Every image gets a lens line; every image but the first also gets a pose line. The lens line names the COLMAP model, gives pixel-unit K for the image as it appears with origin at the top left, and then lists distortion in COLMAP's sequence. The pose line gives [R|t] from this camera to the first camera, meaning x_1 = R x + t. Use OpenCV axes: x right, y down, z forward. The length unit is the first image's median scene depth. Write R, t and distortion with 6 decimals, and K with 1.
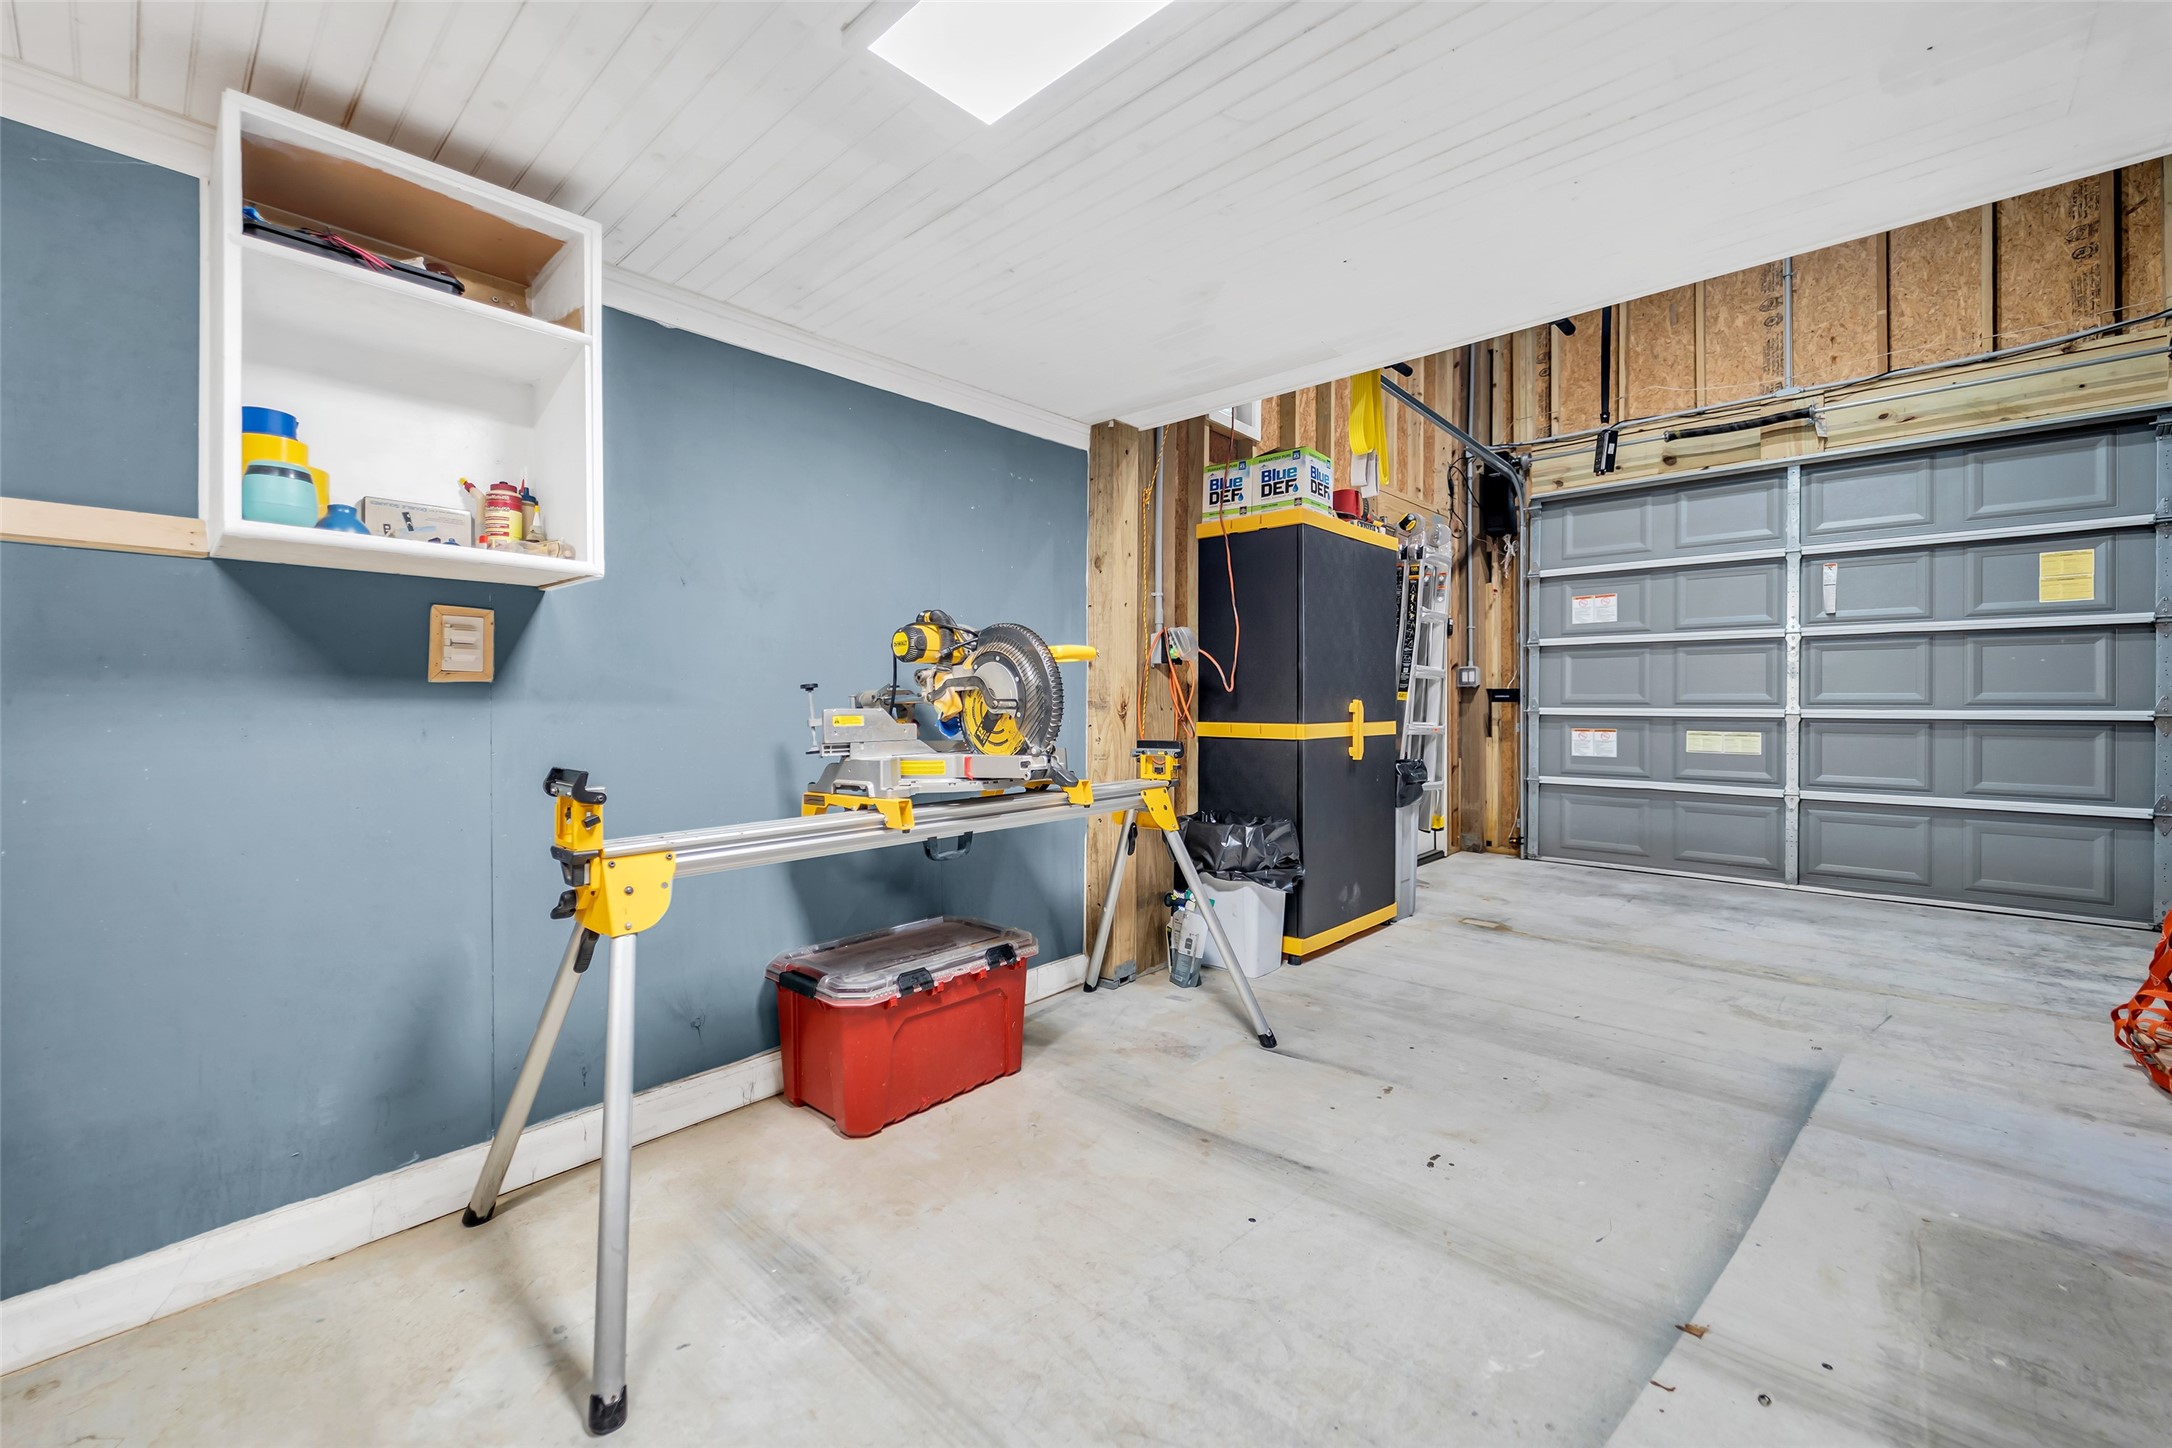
lens RADIAL K [[878.1, 0, 1070.7], [0, 878.1, 728.7], [0, 0, 1]] dist [0.000245, -0.000383]
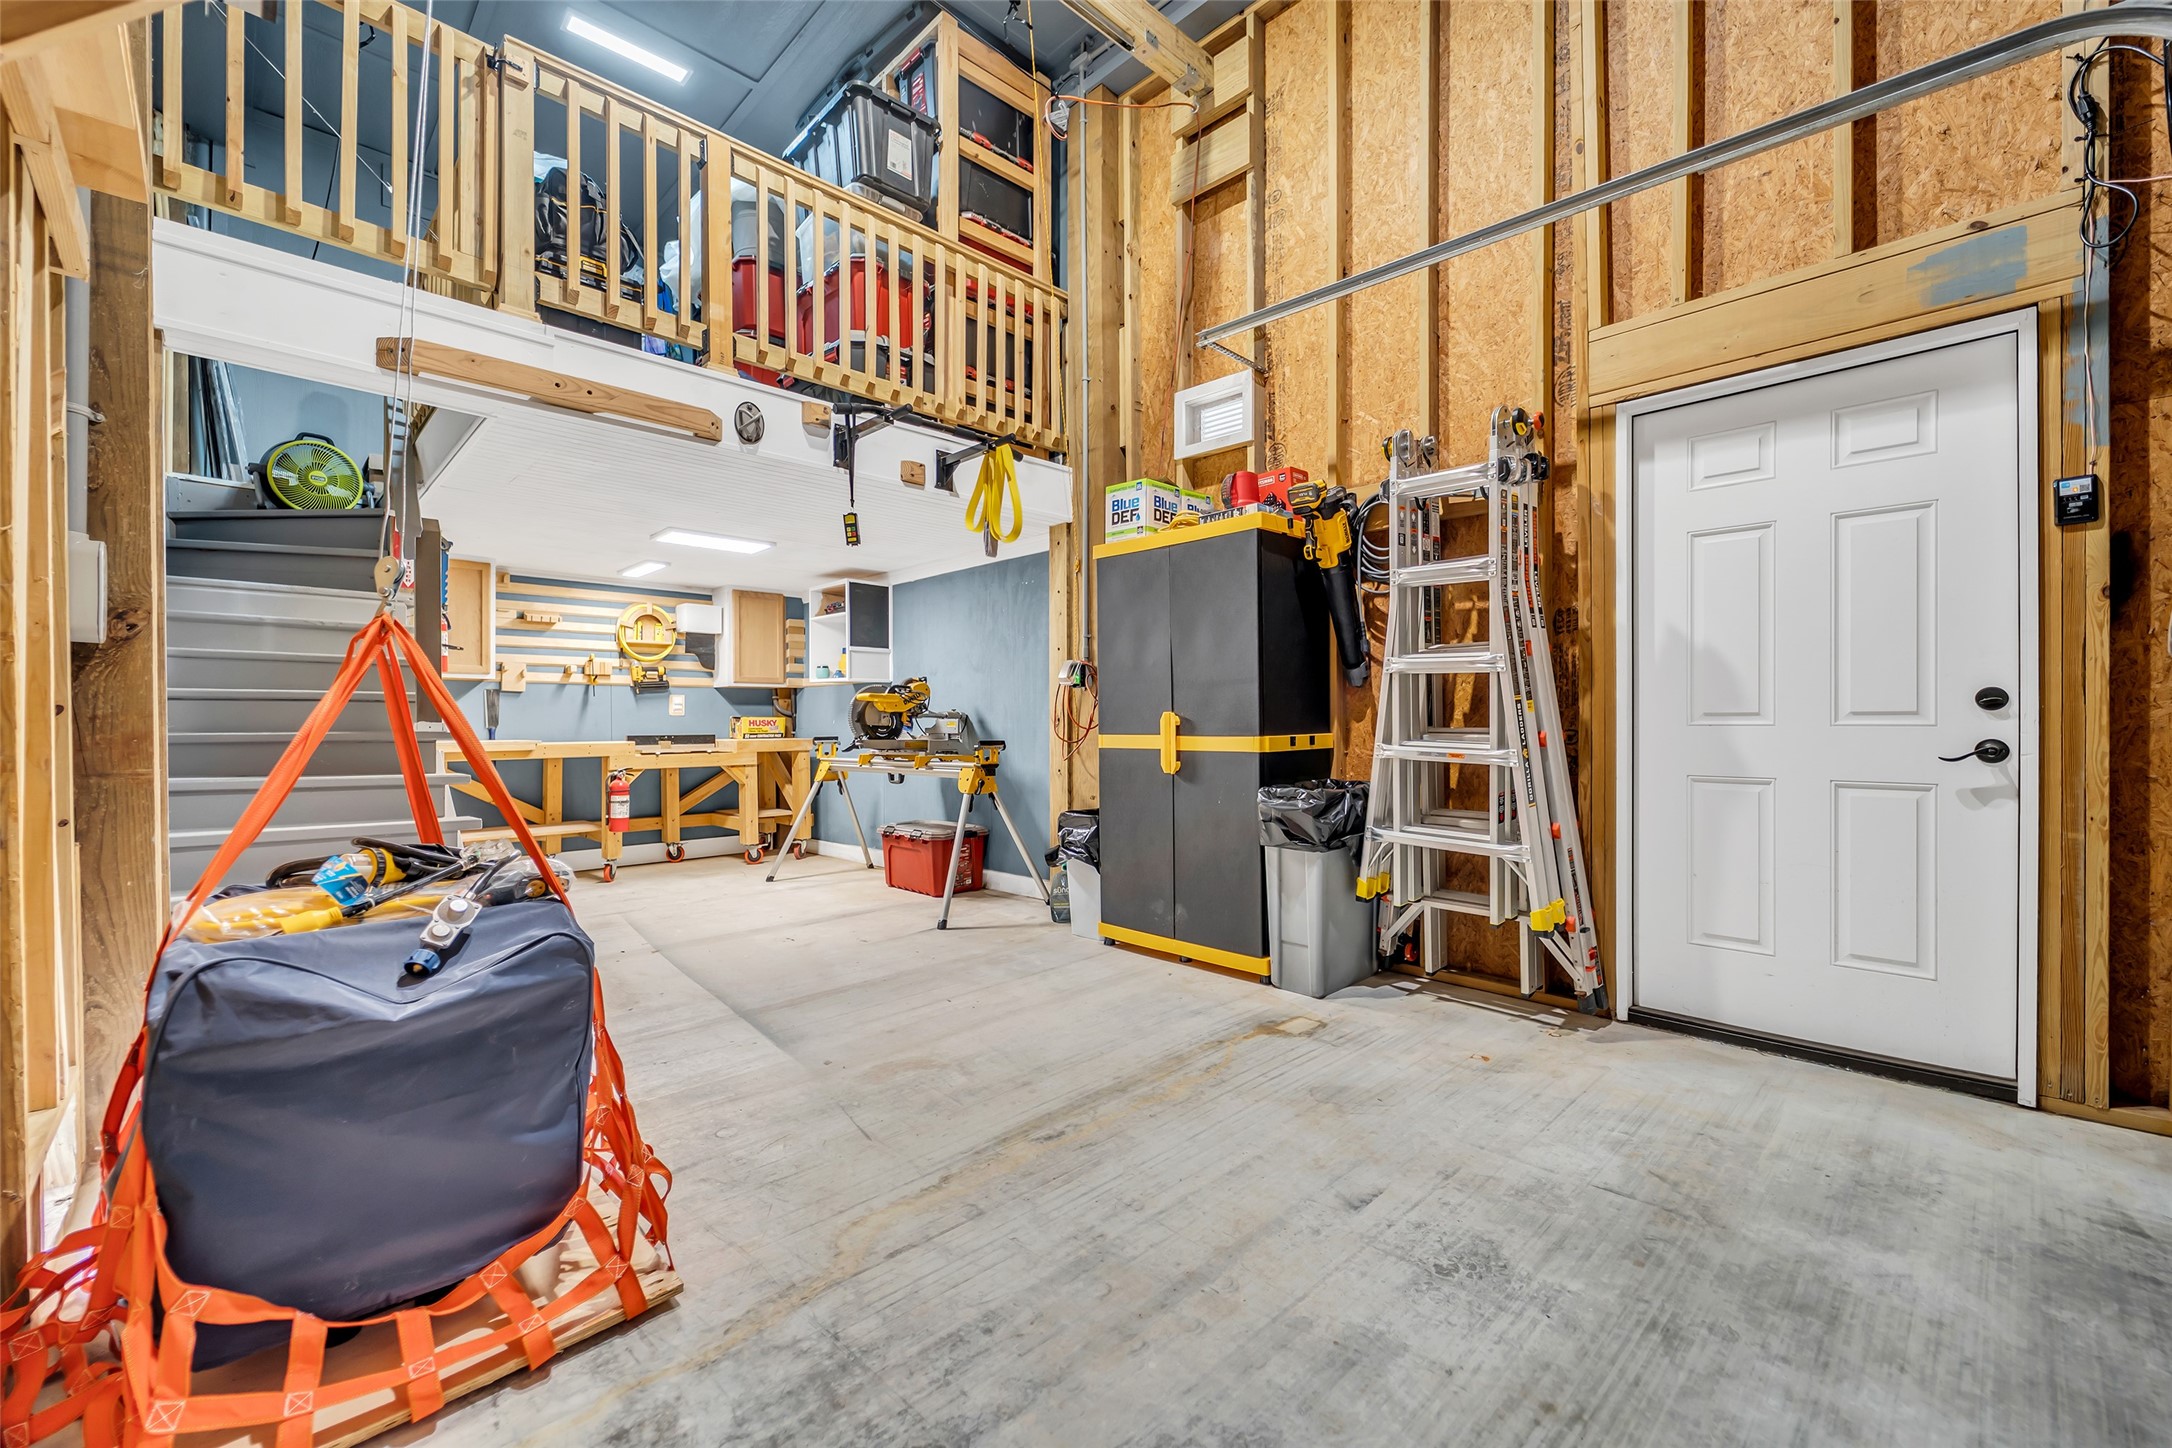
lens RADIAL K [[878.1, 0, 1070.7], [0, 878.1, 728.7], [0, 0, 1]] dist [0.000245, -0.000383]
pose [[-0.055899, 0.011603, -0.998369, 2.243373], [-0.022338, 0.999668, 0.012869, -0.040550], [0.998187, 0.023021, -0.055621, 1.626390]]
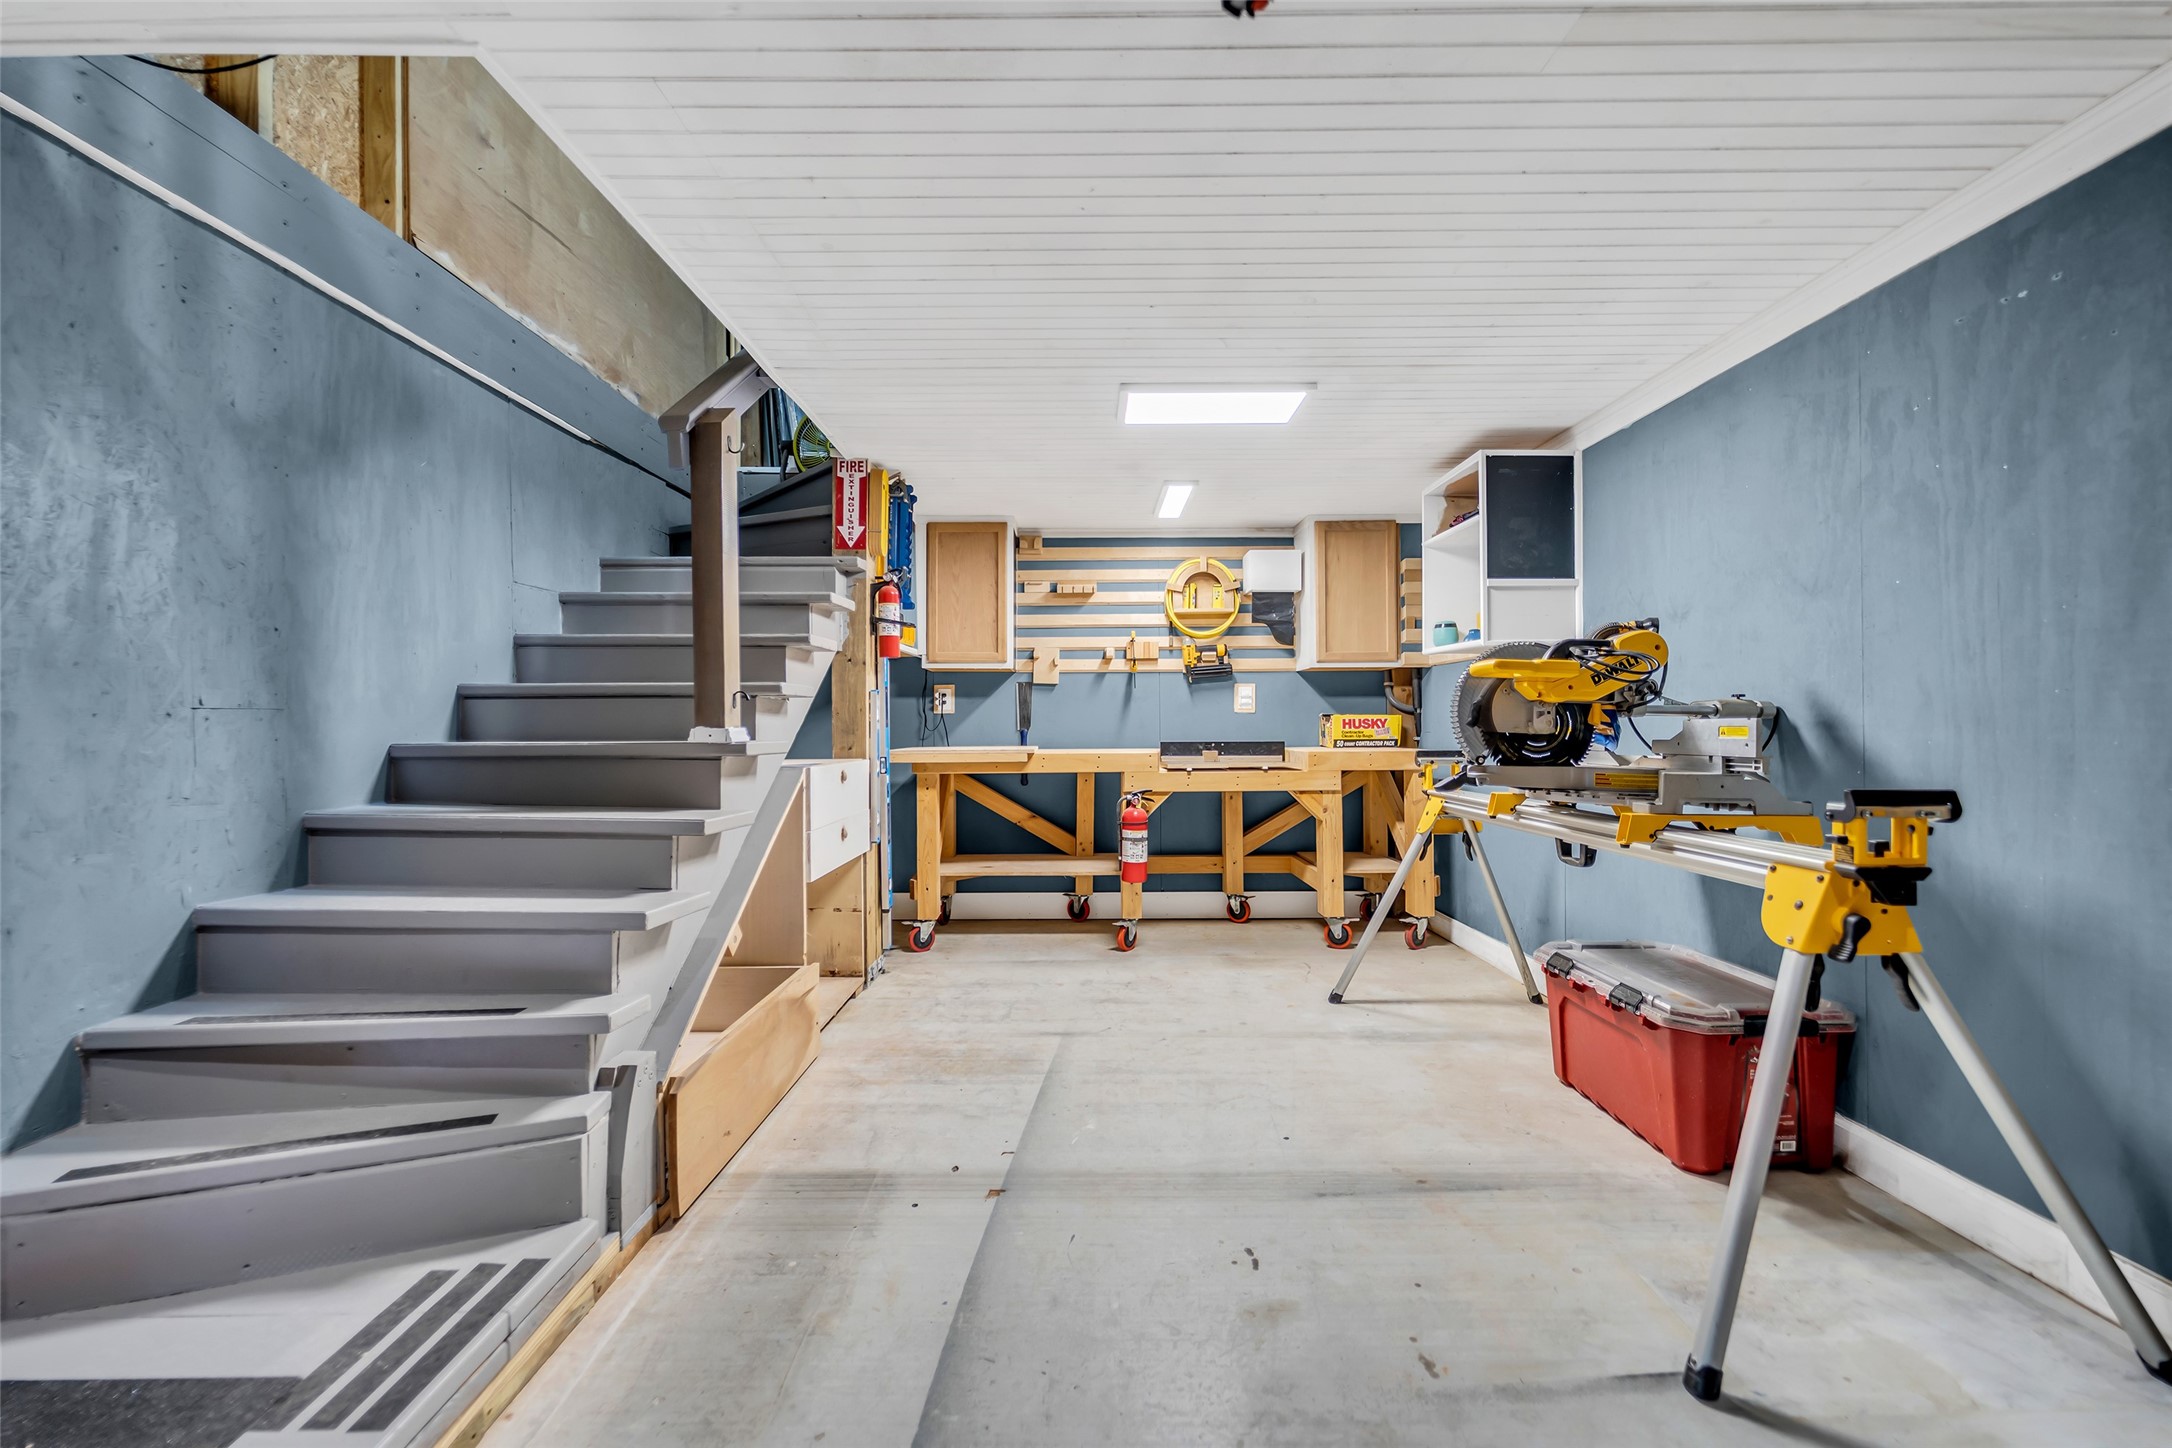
lens RADIAL K [[873.3, 0, 1074.8], [0, 873.3, 718.3], [0, 0, 1]] dist [0.001521, -0.000050]
pose [[-0.734672, 0.005596, -0.678399, 1.022796], [-0.009656, 0.999778, 0.018704, -0.039372], [0.678354, 0.020292, -0.734455, 1.378035]]
